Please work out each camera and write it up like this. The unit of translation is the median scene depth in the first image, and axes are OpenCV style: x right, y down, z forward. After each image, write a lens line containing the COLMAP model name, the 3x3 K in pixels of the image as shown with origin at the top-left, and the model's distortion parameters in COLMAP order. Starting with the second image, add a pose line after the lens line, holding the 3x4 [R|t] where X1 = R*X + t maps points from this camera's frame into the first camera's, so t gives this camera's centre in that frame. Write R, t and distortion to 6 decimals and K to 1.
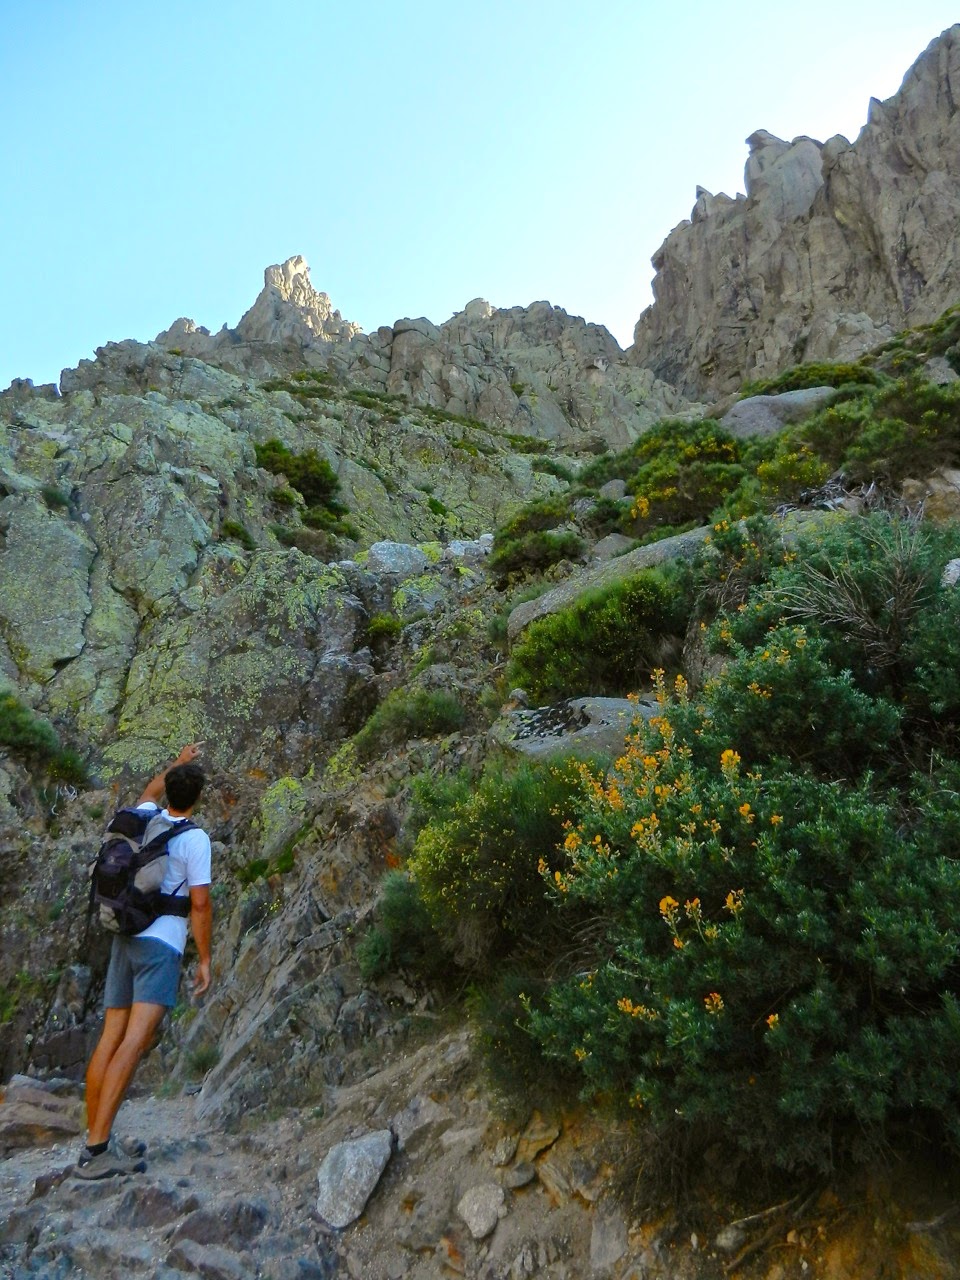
lens RADIAL K [[946.1, 0, 477.0], [0, 946.1, 639.5], [0, 0, 1]] dist [0.002448, 0.002727]
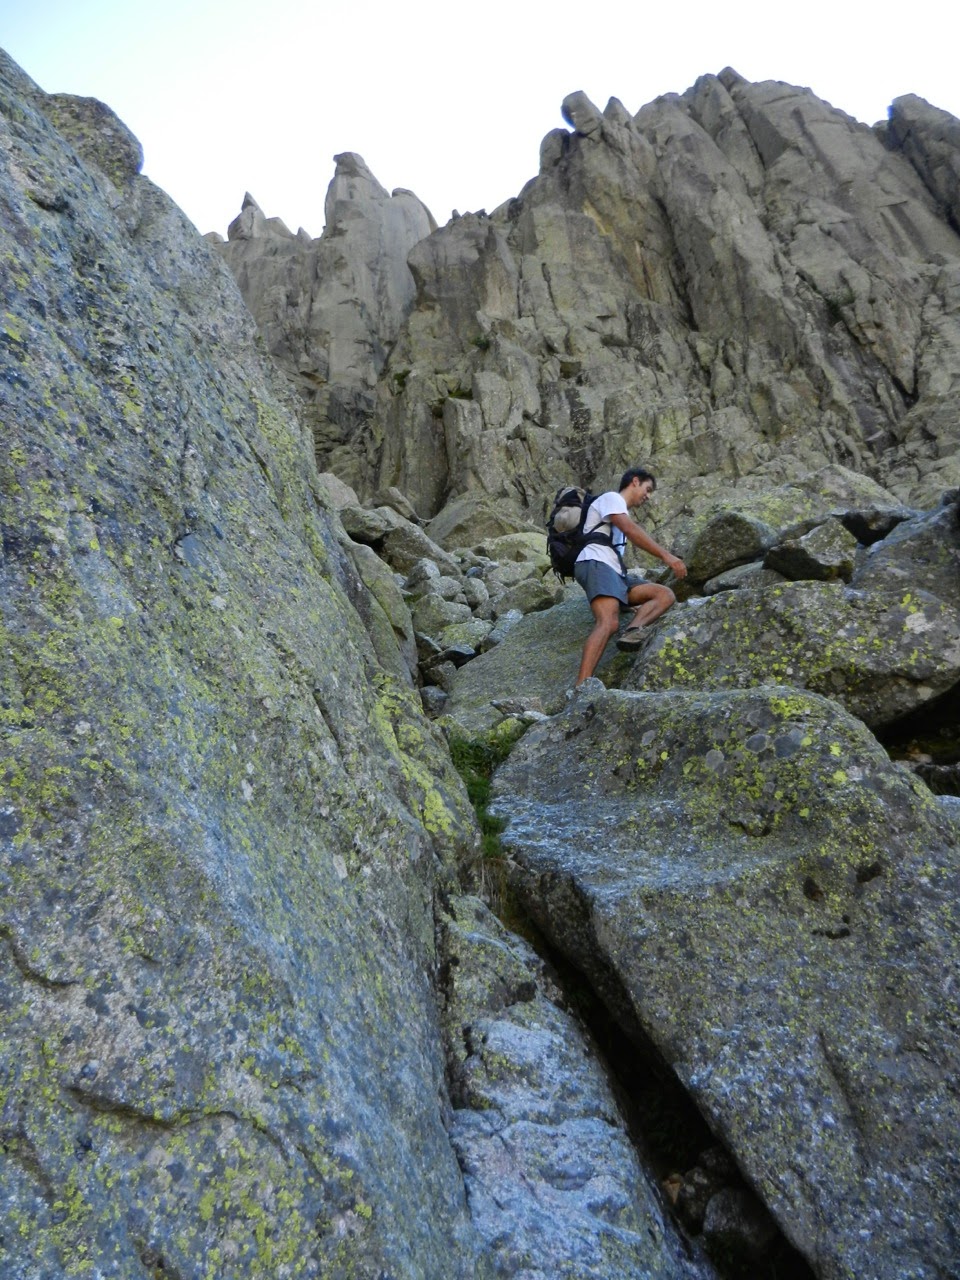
lens RADIAL K [[946.1, 0, 477.0], [0, 946.1, 639.5], [0, 0, 1]] dist [0.002448, 0.002727]
pose [[0.795008, 0.249145, 0.553073, 0.068588], [-0.182178, 0.967735, -0.174069, -0.082023], [-0.578597, 0.037628, 0.814745, 0.362531]]
